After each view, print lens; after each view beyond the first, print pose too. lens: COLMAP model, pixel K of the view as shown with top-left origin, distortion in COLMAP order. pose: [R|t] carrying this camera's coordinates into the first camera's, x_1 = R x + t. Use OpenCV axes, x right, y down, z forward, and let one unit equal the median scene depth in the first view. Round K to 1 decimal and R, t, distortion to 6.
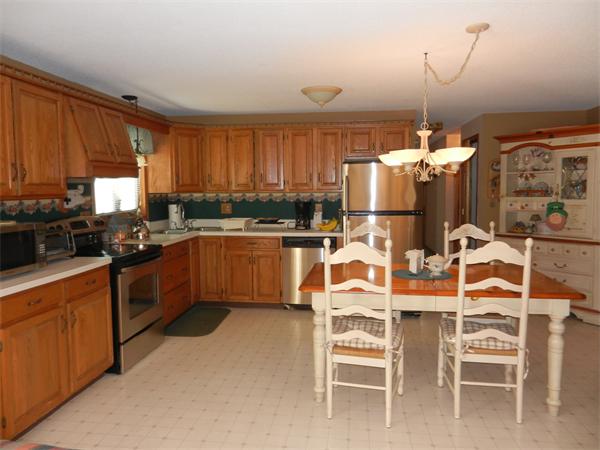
lens RADIAL K [[445.7, 0, 300.0], [0, 445.7, 225.0], [0, 0, 1]] dist [0.002440, -0.000498]
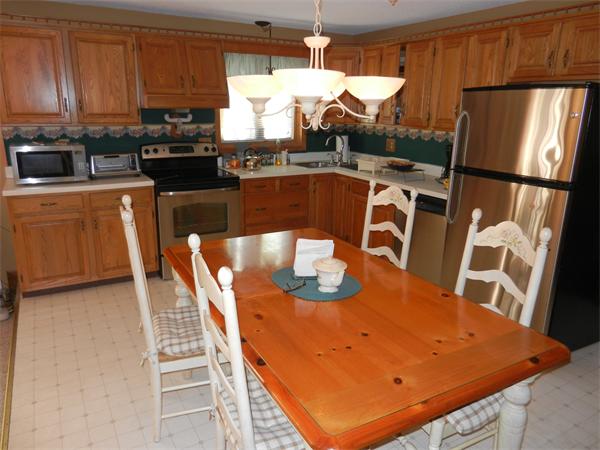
lens RADIAL K [[445.7, 0, 300.0], [0, 445.7, 225.0], [0, 0, 1]] dist [0.002440, -0.000498]
pose [[0.600012, 0.225571, -0.767530, 0.502810], [-0.086822, 0.972118, 0.217825, -0.070446], [0.795265, -0.064059, 0.602868, 0.424576]]
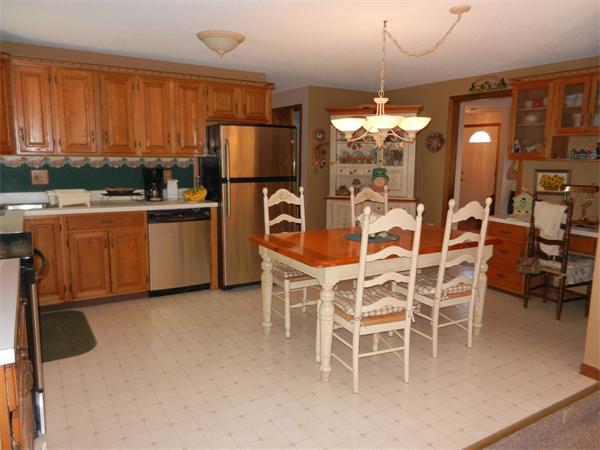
lens RADIAL K [[445.7, 0, 300.0], [0, 445.7, 225.0], [0, 0, 1]] dist [0.002440, -0.000498]
pose [[0.782501, -0.079199, 0.617592, -0.354957], [0.033556, 0.995800, 0.085184, -0.008871], [-0.621745, -0.045933, 0.781872, 0.198779]]
